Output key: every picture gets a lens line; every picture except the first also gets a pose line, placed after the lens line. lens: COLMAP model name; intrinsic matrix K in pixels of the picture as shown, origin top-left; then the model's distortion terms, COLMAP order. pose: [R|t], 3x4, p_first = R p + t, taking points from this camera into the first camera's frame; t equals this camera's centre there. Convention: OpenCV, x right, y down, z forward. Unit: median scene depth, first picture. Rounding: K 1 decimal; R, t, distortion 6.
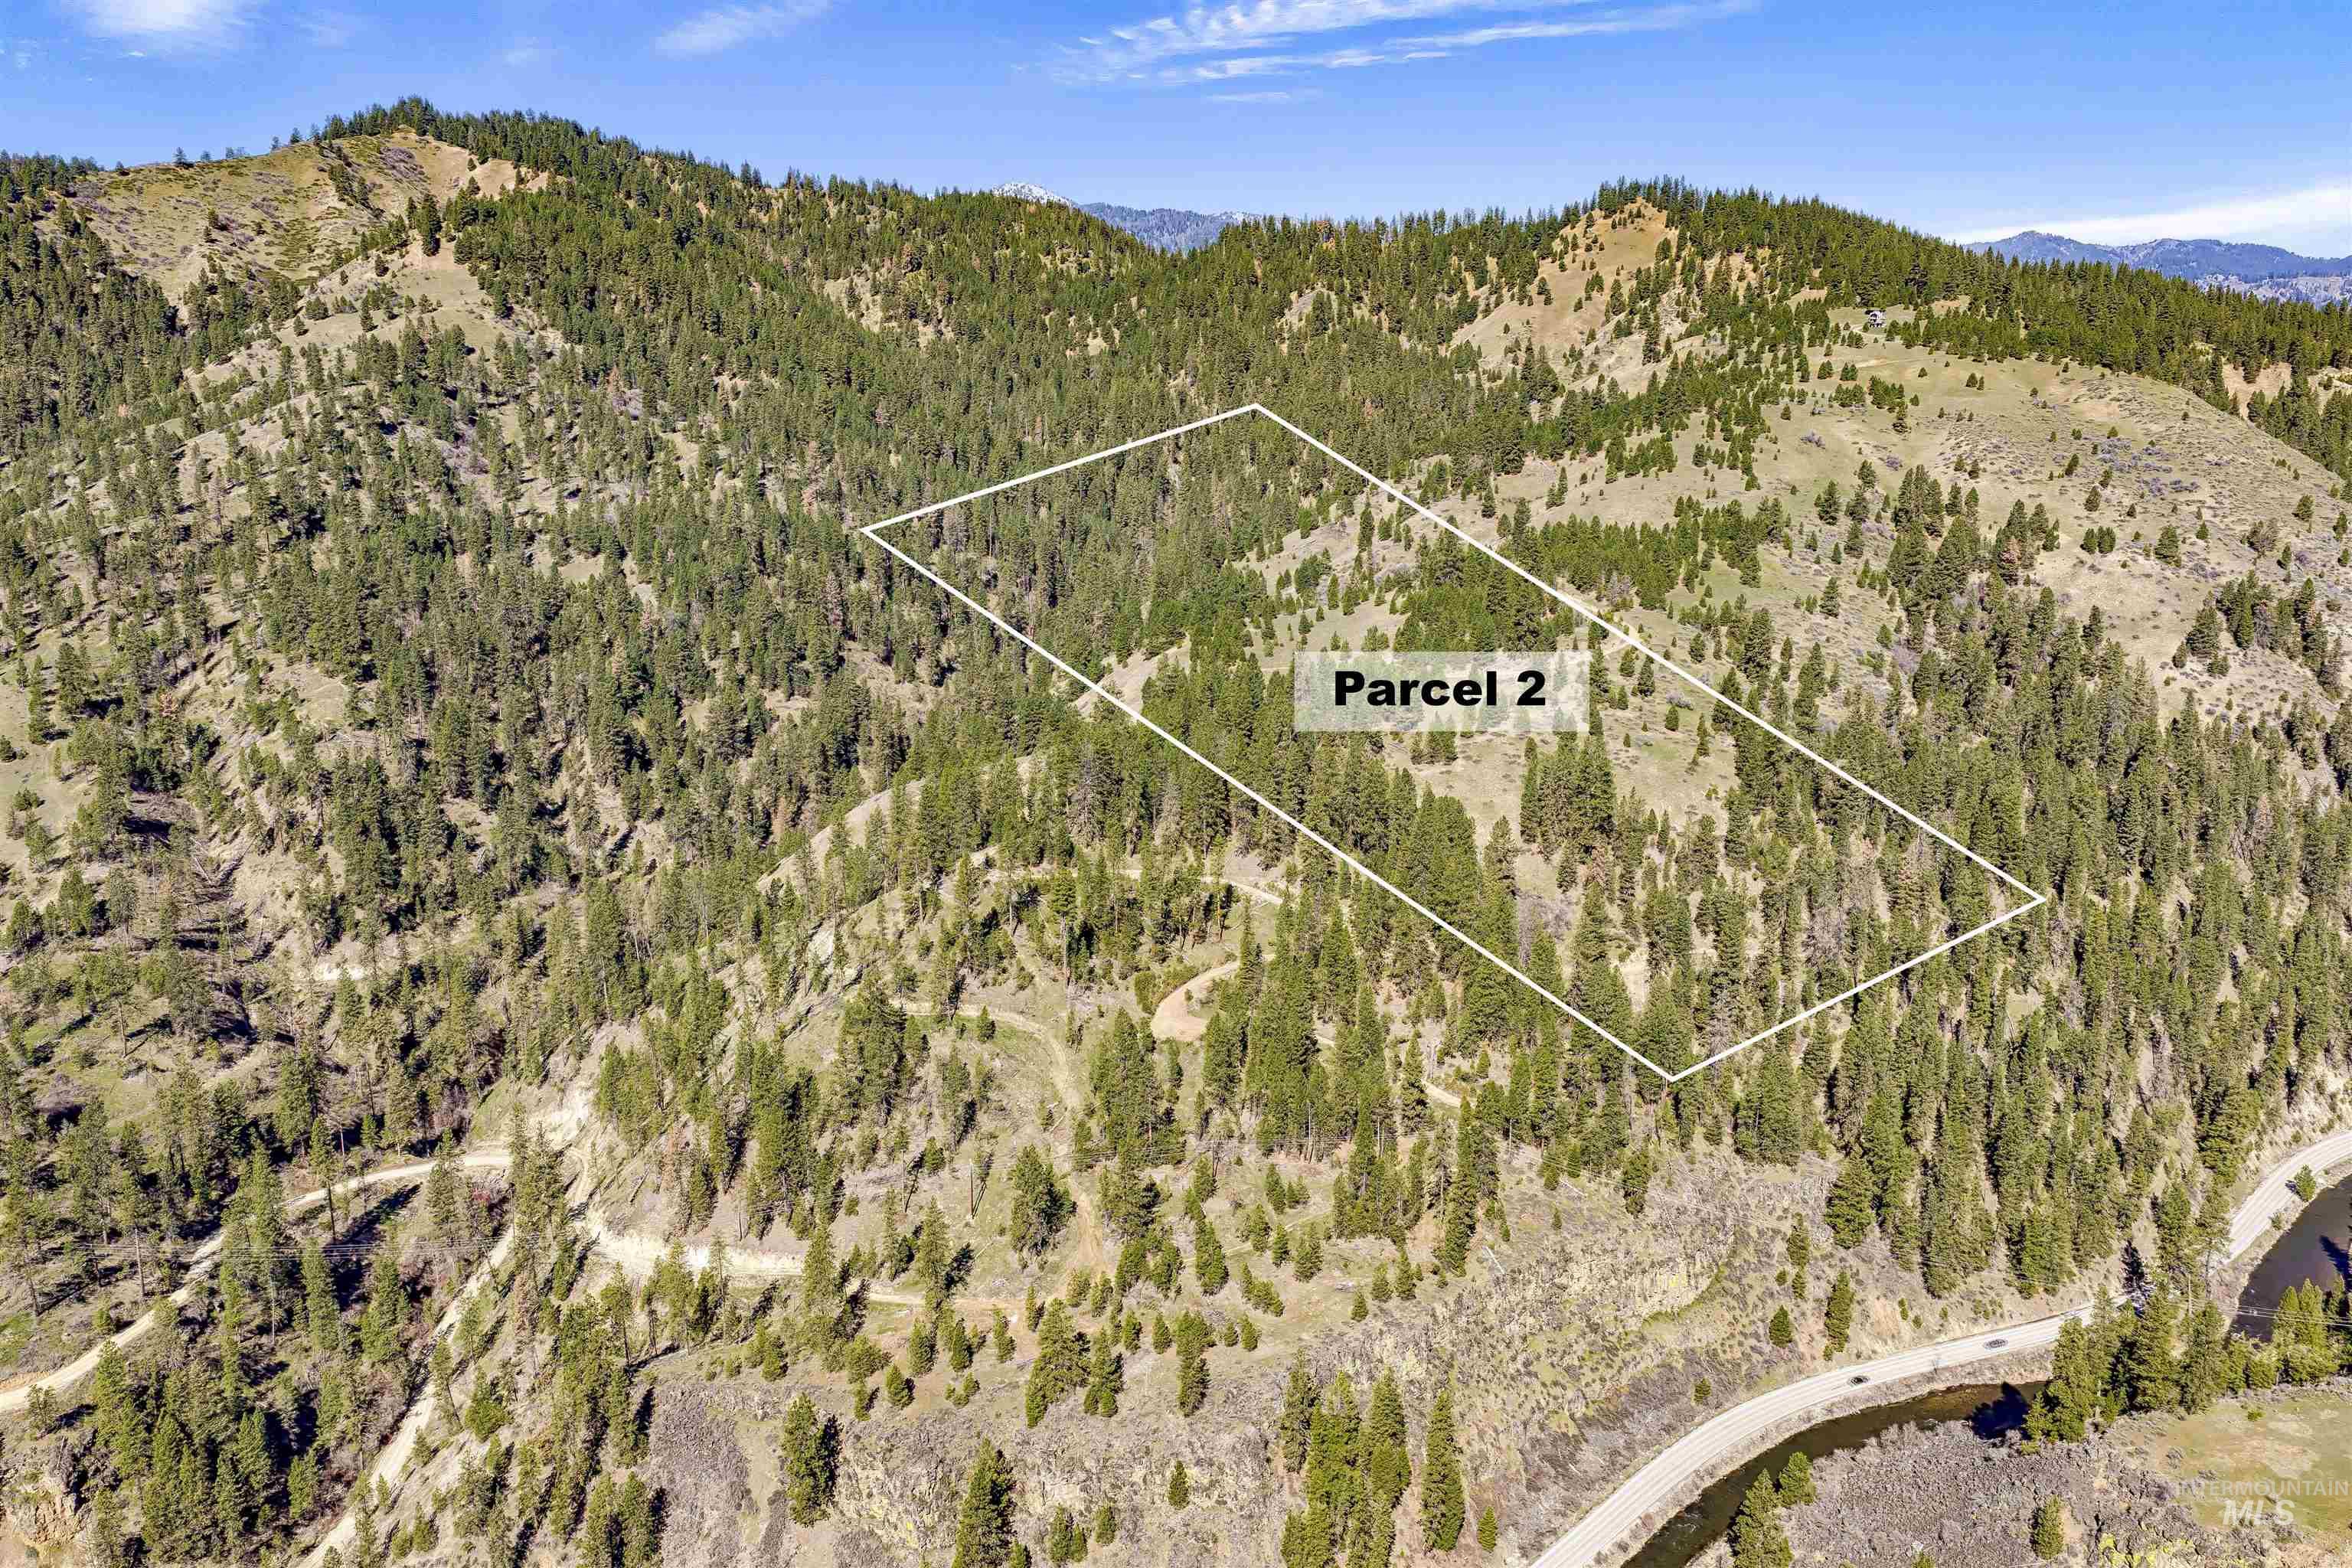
lens RADIAL K [[1941.4, 0, 1177.7], [0, 1941.4, 789.6], [0, 0, 1]] dist [0.012633, -0.019764]
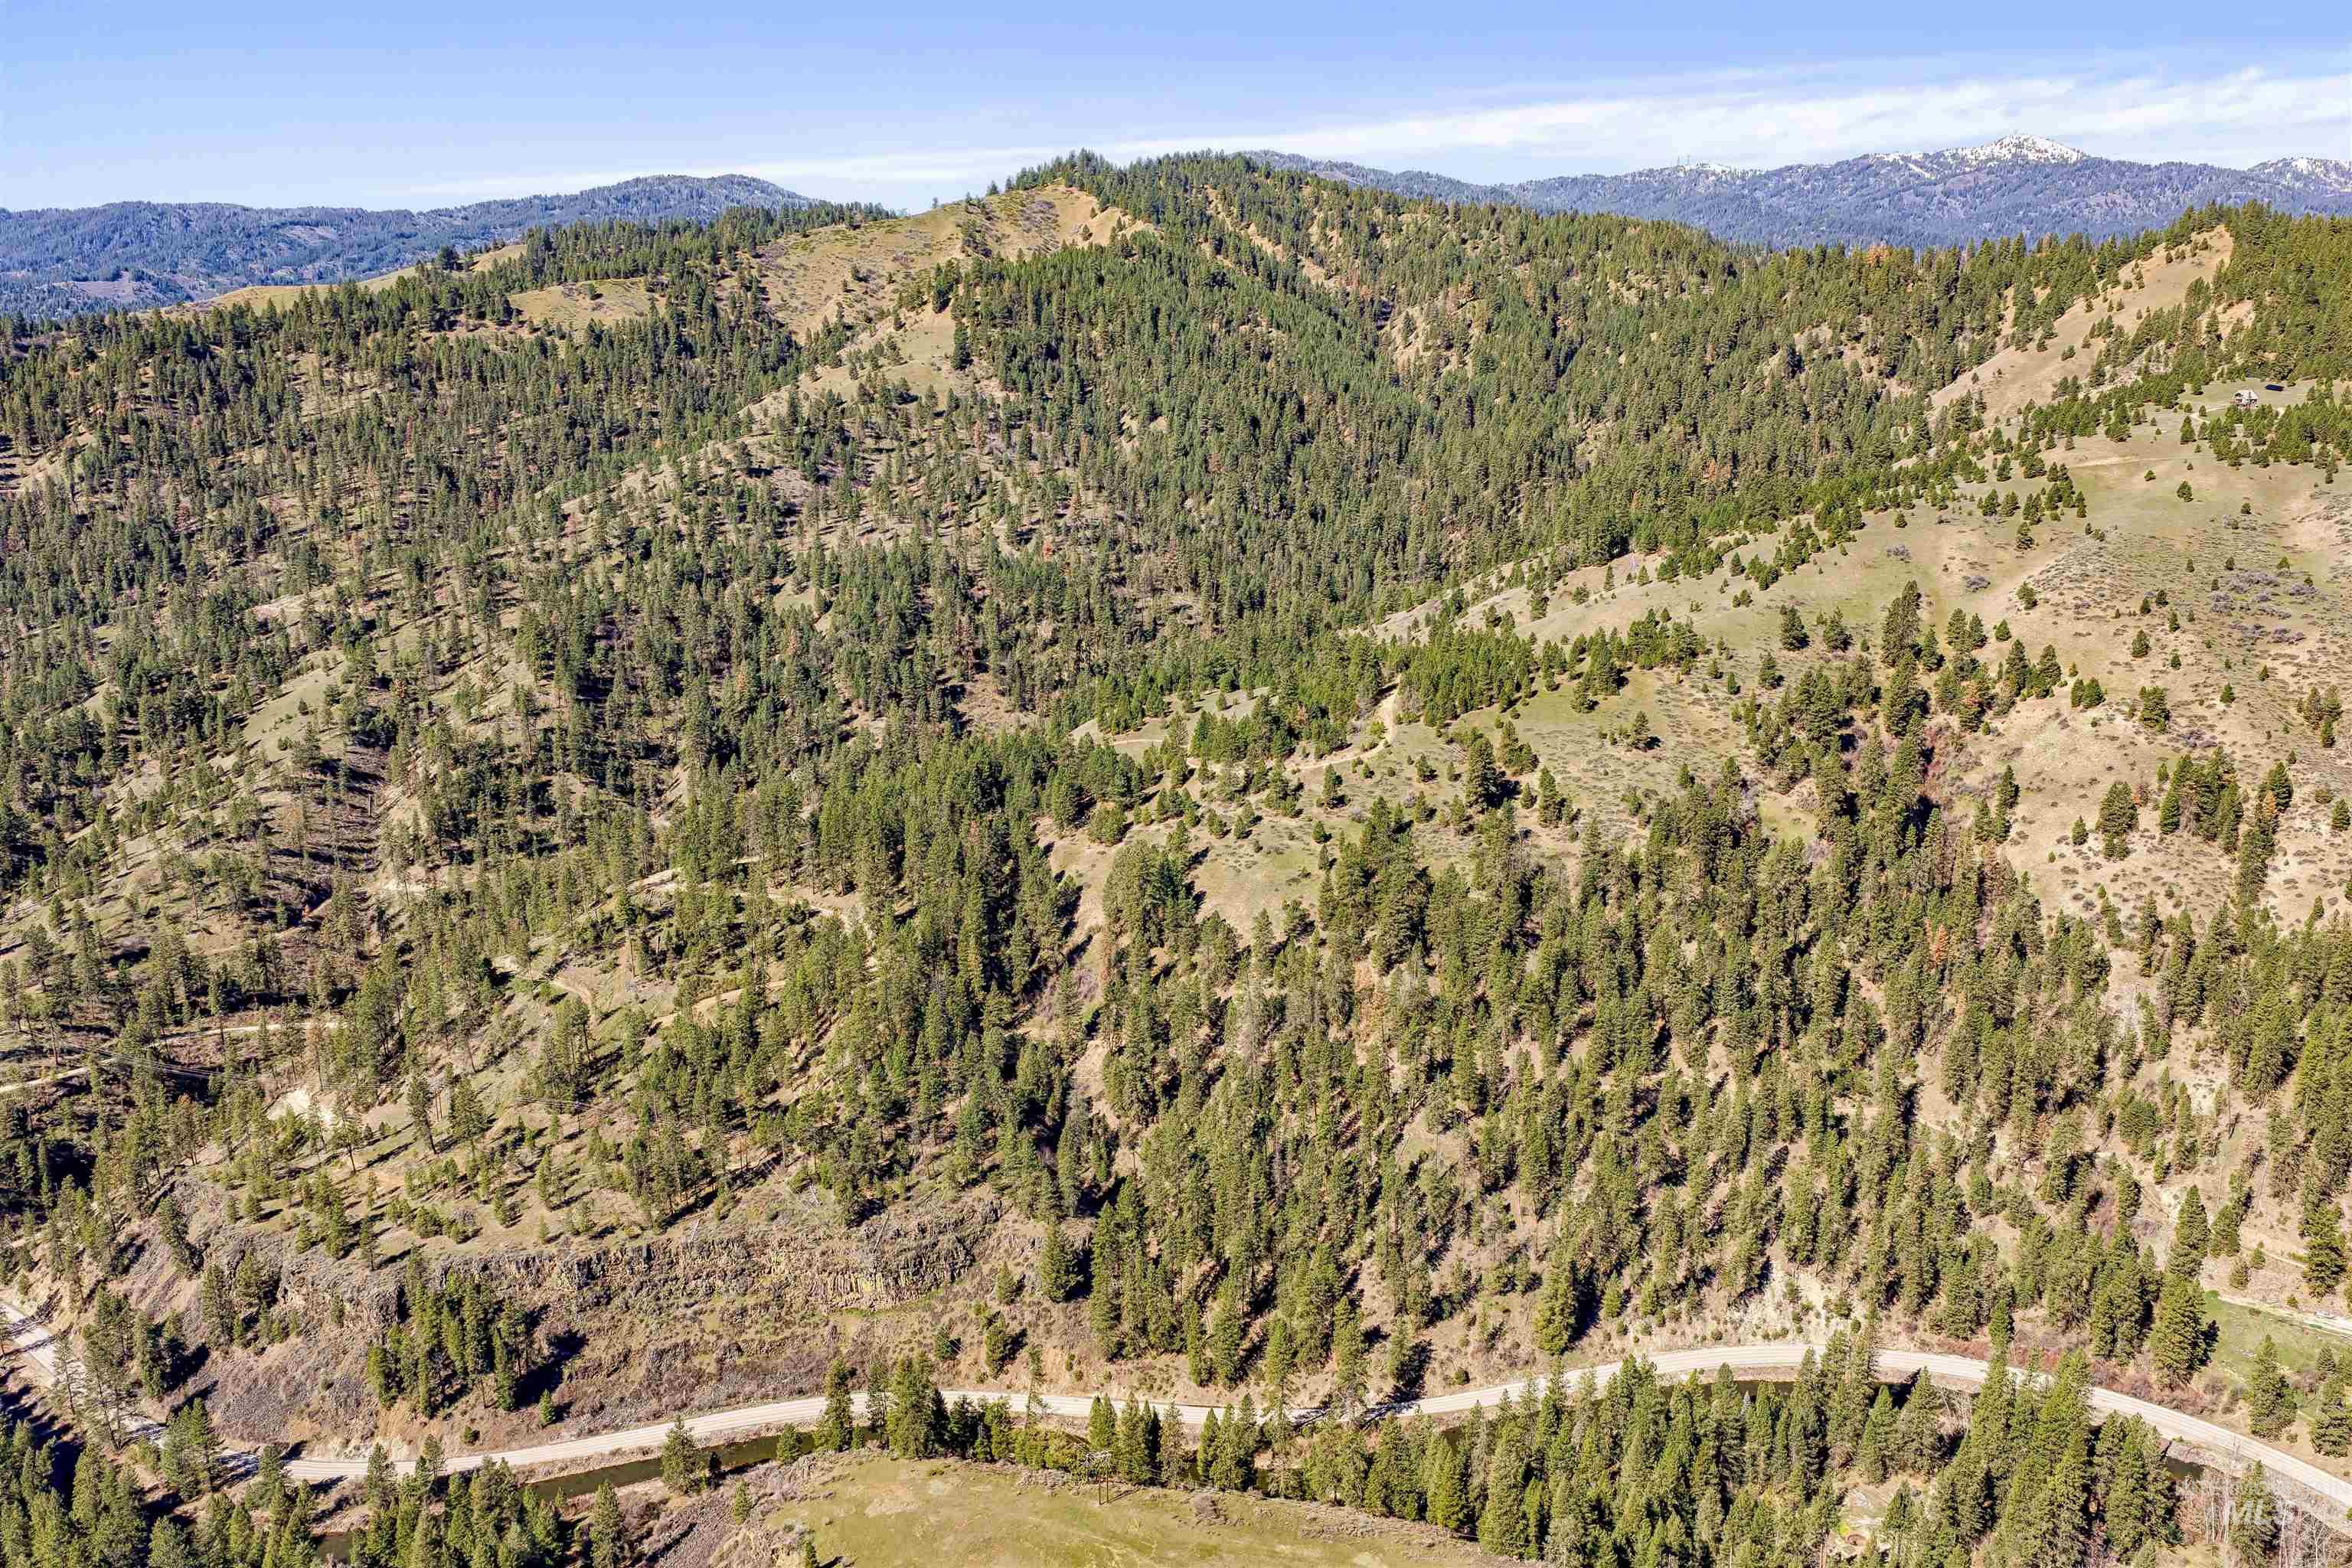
lens RADIAL K [[1943.4, 0, 1177.6], [0, 1943.4, 788.0], [0, 0, 1]] dist [0.012836, -0.020657]
pose [[0.874585, 0.120522, -0.469656, 0.324724], [-0.110274, 0.992673, 0.049387, -0.049725], [0.472167, 0.008598, 0.881467, -0.004593]]
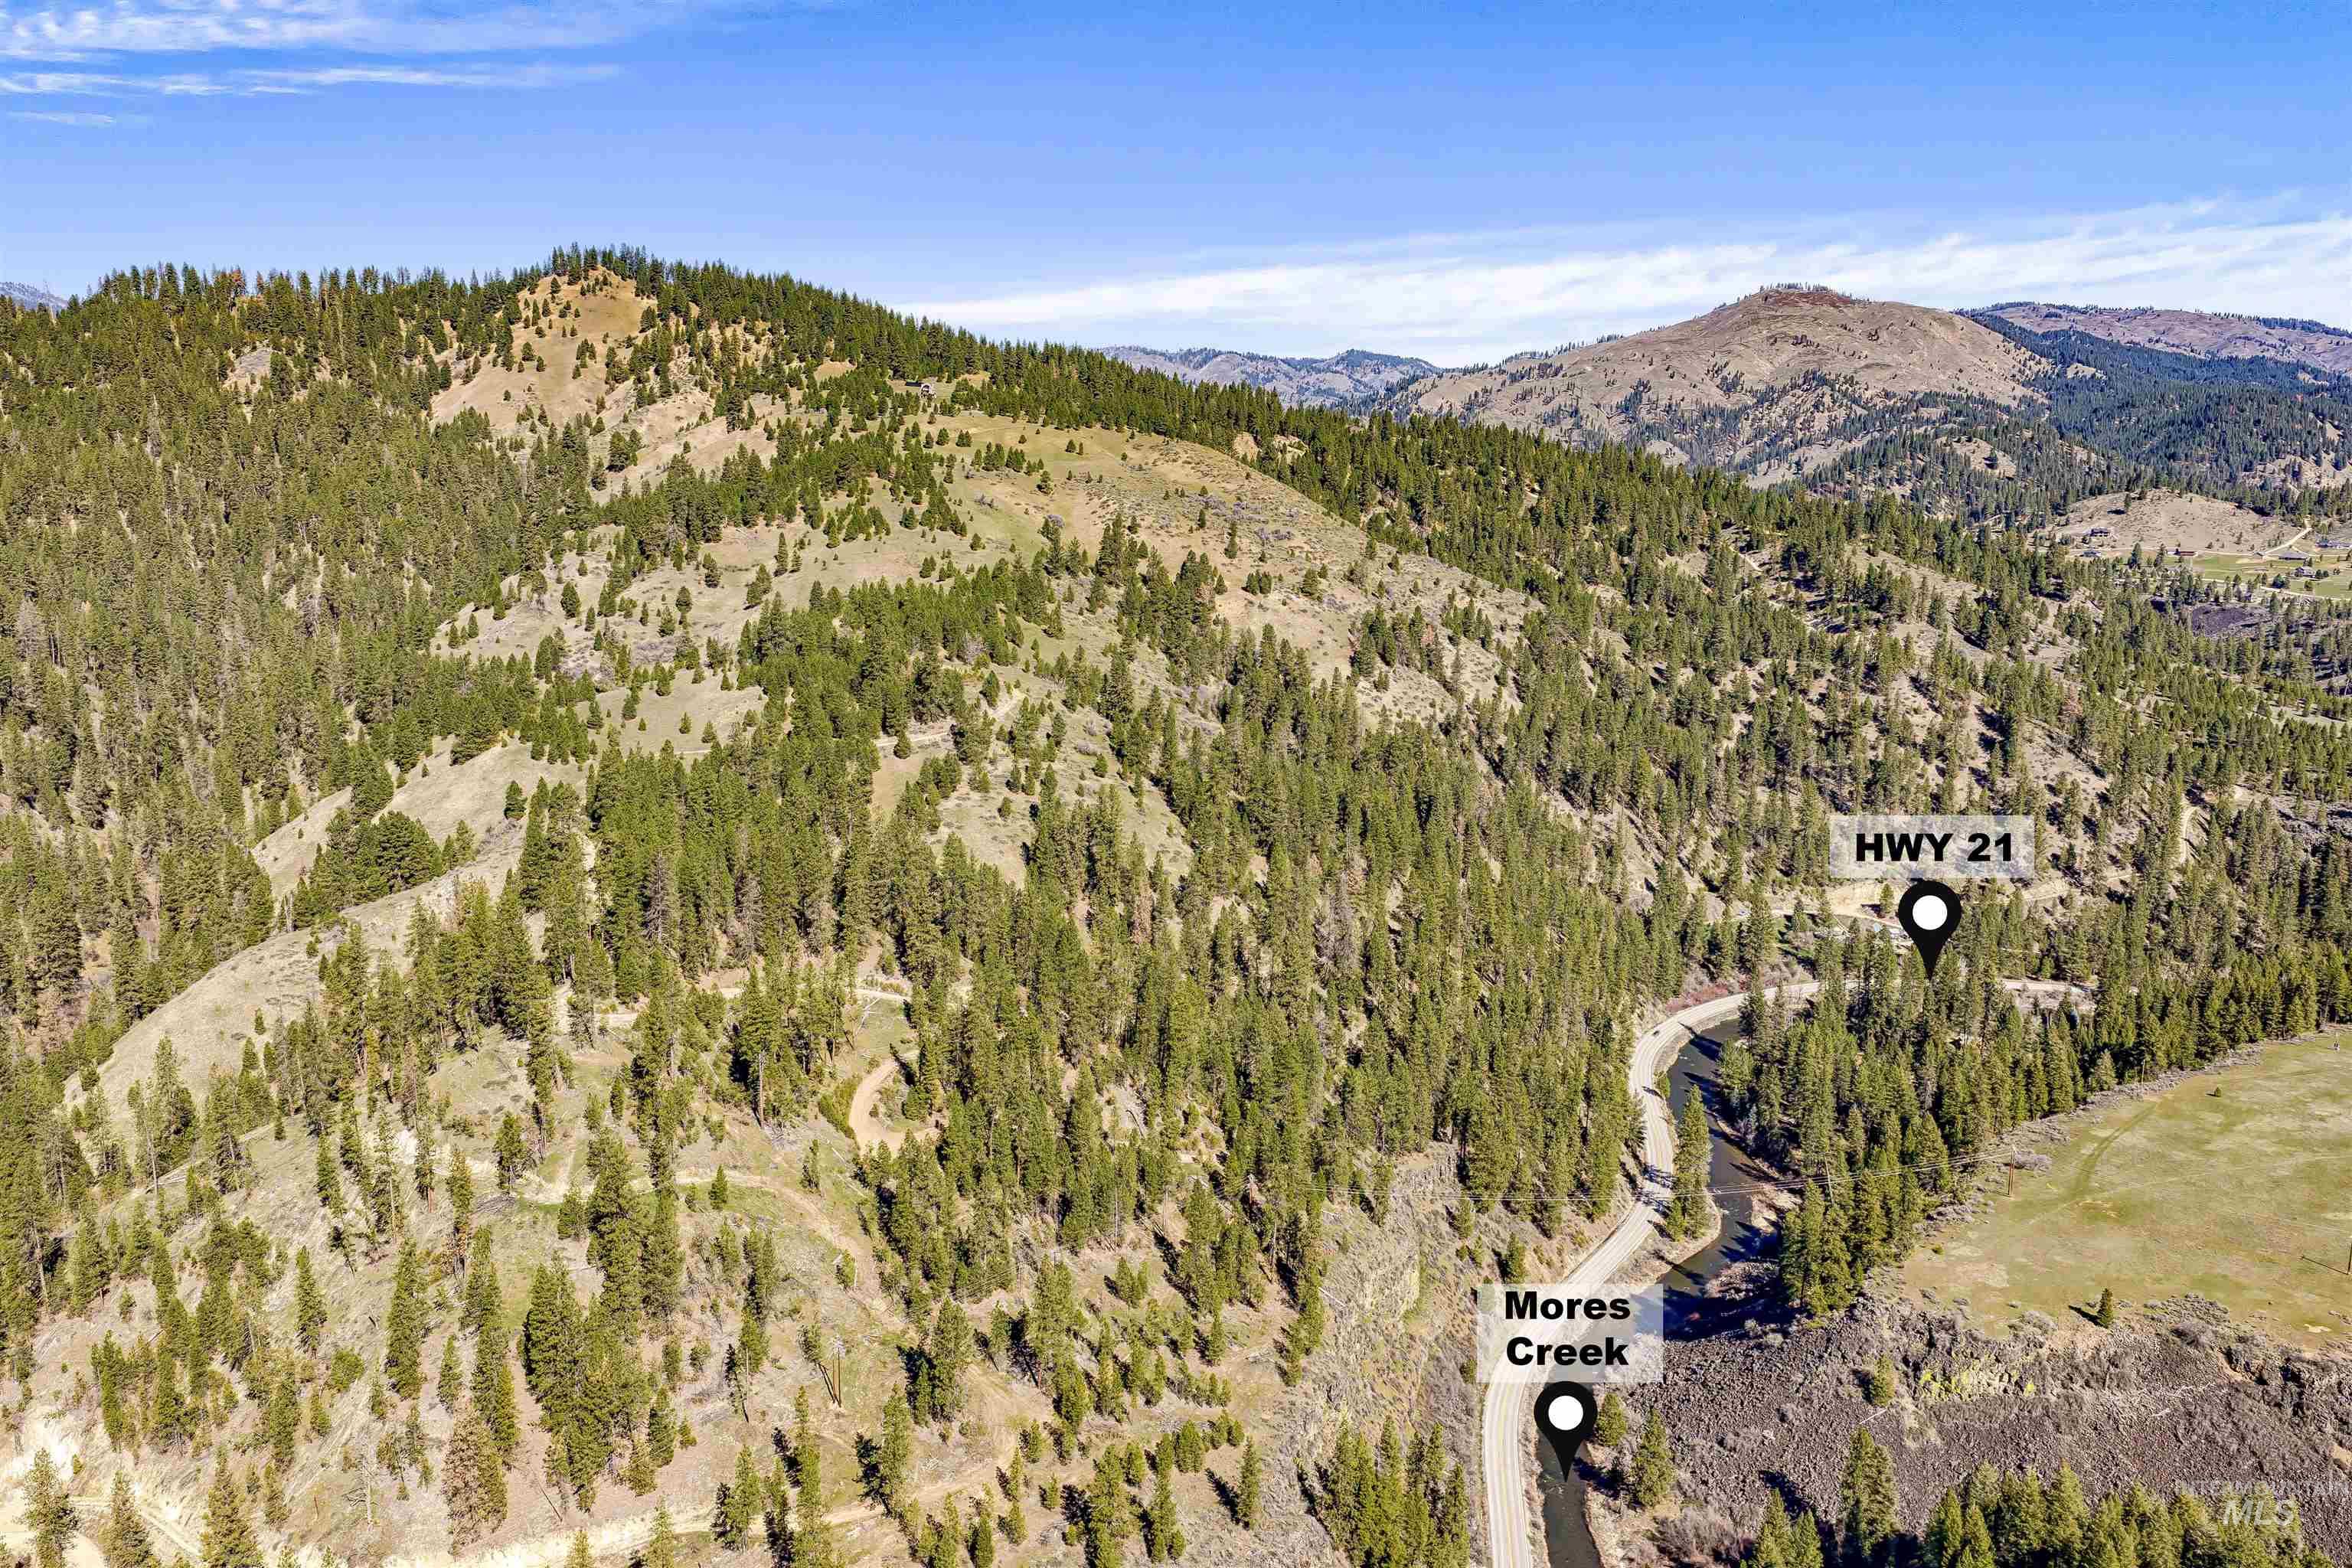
lens RADIAL K [[1939.8, 0, 1175.7], [0, 1939.8, 788.2], [0, 0, 1]] dist [0.021653, -0.034000]
pose [[0.810669, -0.104055, 0.576185, -0.143018], [0.126135, 0.992012, 0.001683, -0.009933], [-0.571757, 0.071312, 0.817318, 0.063112]]
